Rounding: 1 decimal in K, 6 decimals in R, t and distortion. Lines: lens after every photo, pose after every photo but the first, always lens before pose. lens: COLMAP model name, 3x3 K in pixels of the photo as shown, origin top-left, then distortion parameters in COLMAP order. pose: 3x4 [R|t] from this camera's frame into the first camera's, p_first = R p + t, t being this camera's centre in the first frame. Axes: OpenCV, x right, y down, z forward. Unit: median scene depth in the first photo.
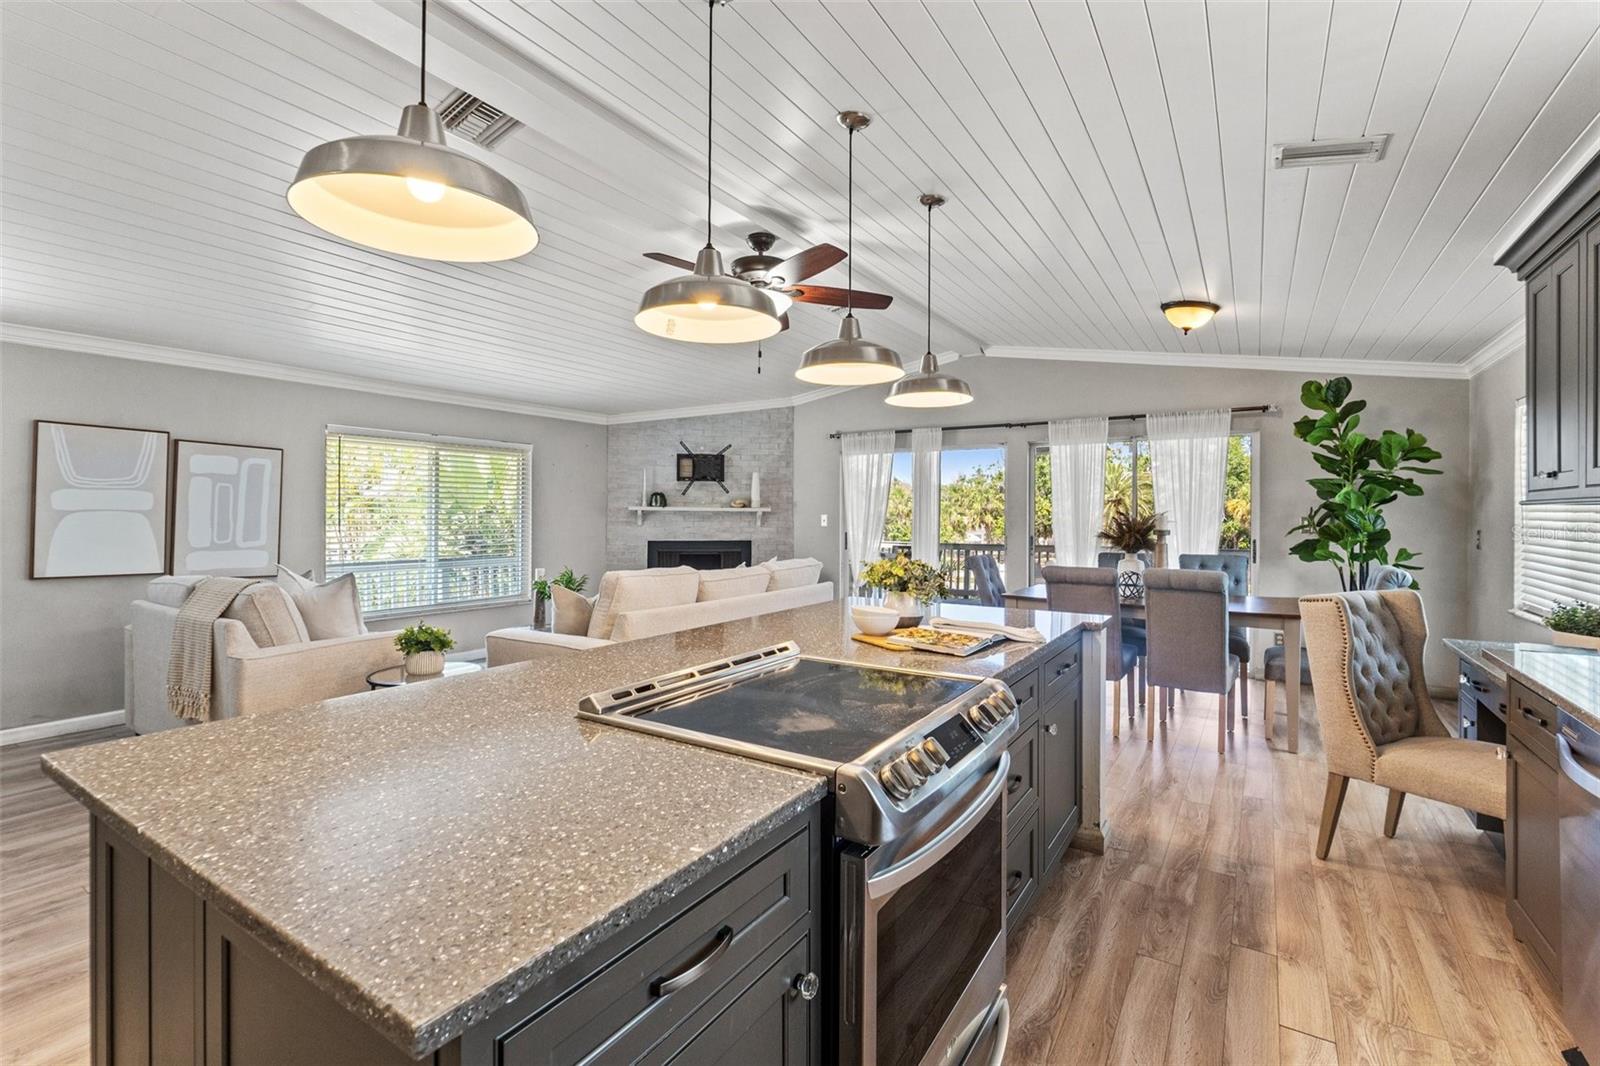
lens RADIAL K [[714.6, 0, 792.3], [0, 714.6, 514.6], [0, 0, 1]] dist [-0.006345, 0.000070]
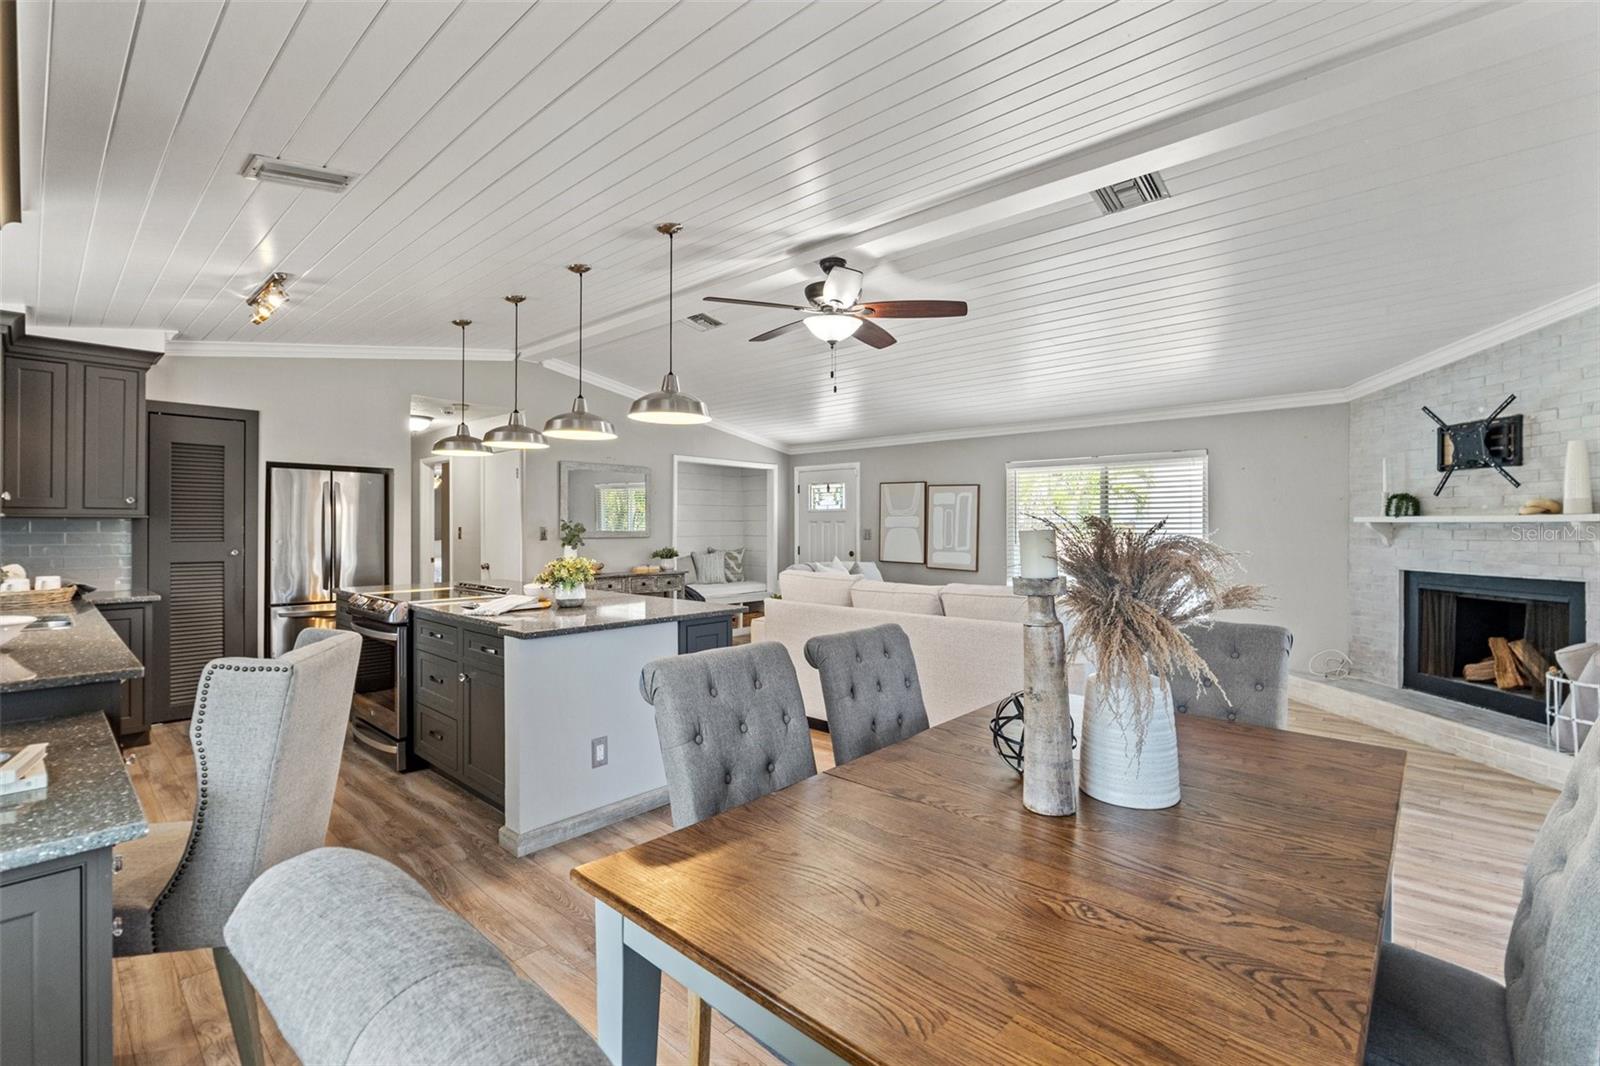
lens RADIAL K [[696.7, 0, 797.7], [0, 696.7, 525.5], [0, 0, 1]] dist [-0.007653, -0.000029]
pose [[-0.154225, -0.007624, -0.988006, 0.864638], [-0.000595, 0.999971, -0.007624, 0.003420], [0.988036, -0.000588, -0.154225, 0.989839]]
